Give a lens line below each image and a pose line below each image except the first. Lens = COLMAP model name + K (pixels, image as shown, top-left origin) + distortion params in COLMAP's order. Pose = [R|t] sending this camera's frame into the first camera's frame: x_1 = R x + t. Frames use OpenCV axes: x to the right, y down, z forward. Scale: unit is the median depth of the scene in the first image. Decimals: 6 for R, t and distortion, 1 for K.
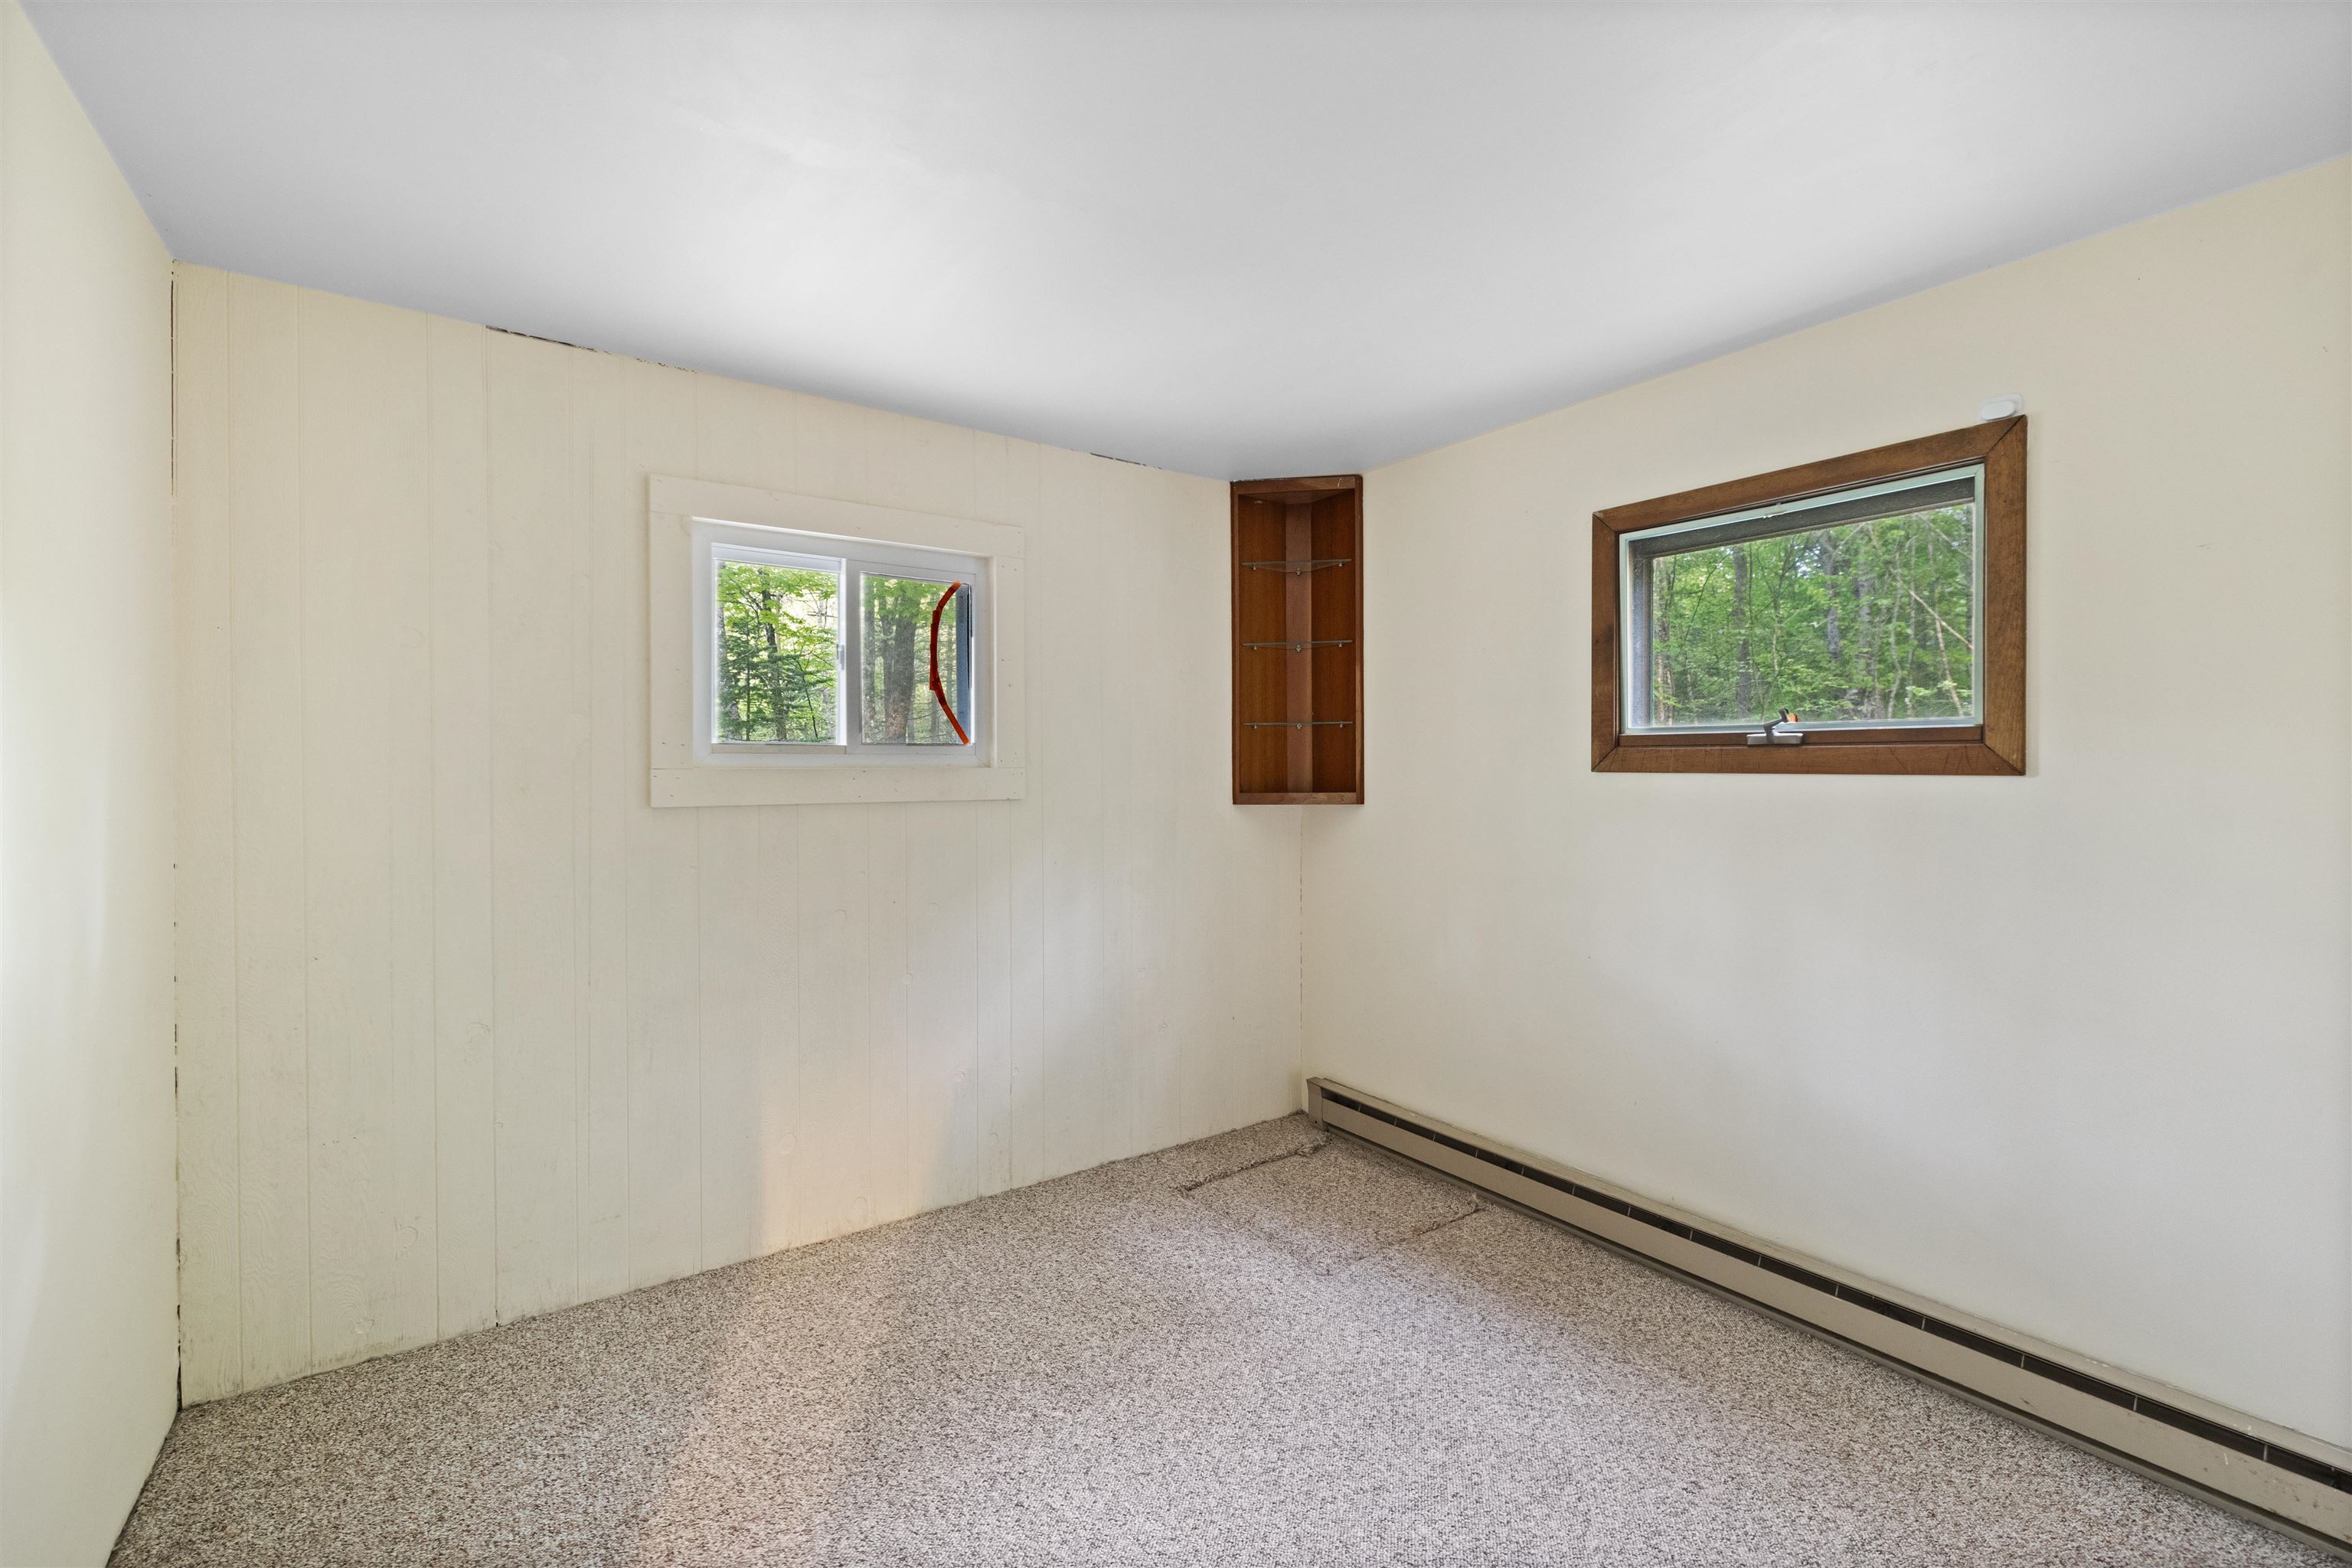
lens RADIAL K [[983.9, 0, 1177.8], [0, 983.9, 785.7], [0, 0, 1]] dist [0.000143, -0.000001]
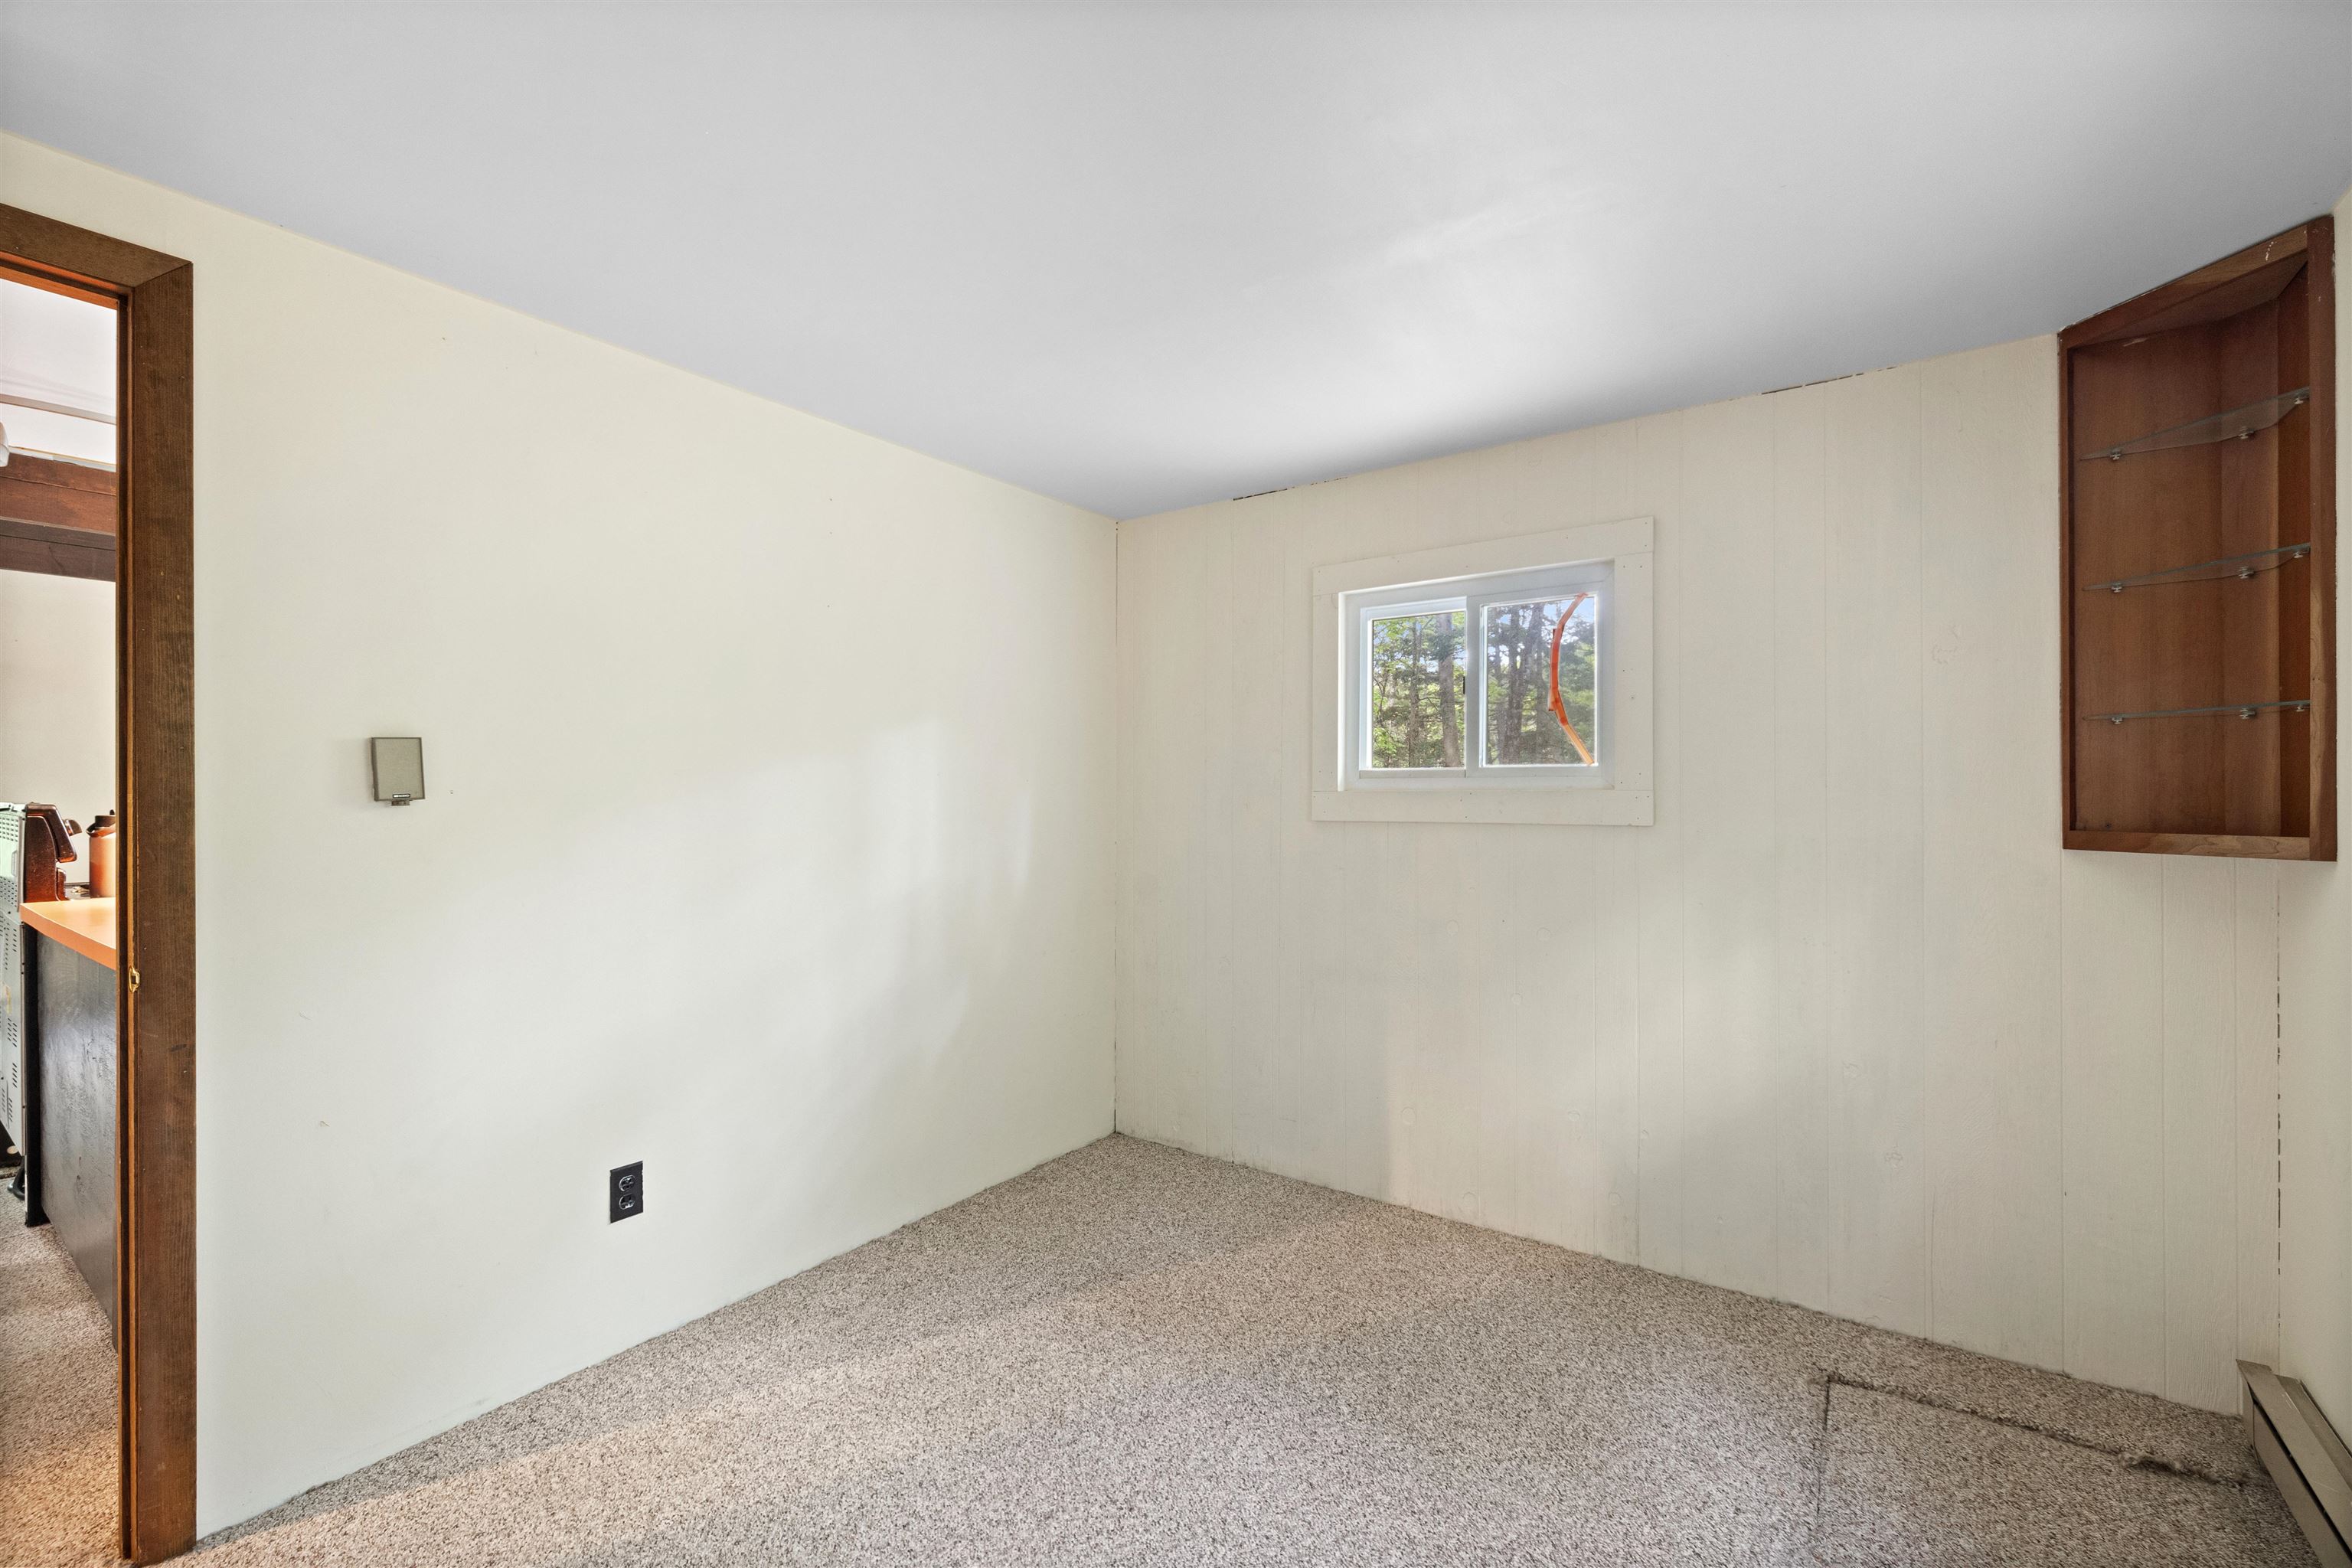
lens RADIAL K [[976.1, 0, 1178.7], [0, 976.1, 794.8], [0, 0, 1]] dist [-0.001669, -0.000587]
pose [[0.344022, 0.003731, -0.938954, 0.605559], [-0.013910, 0.999903, -0.001123, -0.008128], [0.938859, 0.013447, 0.344040, 0.360941]]
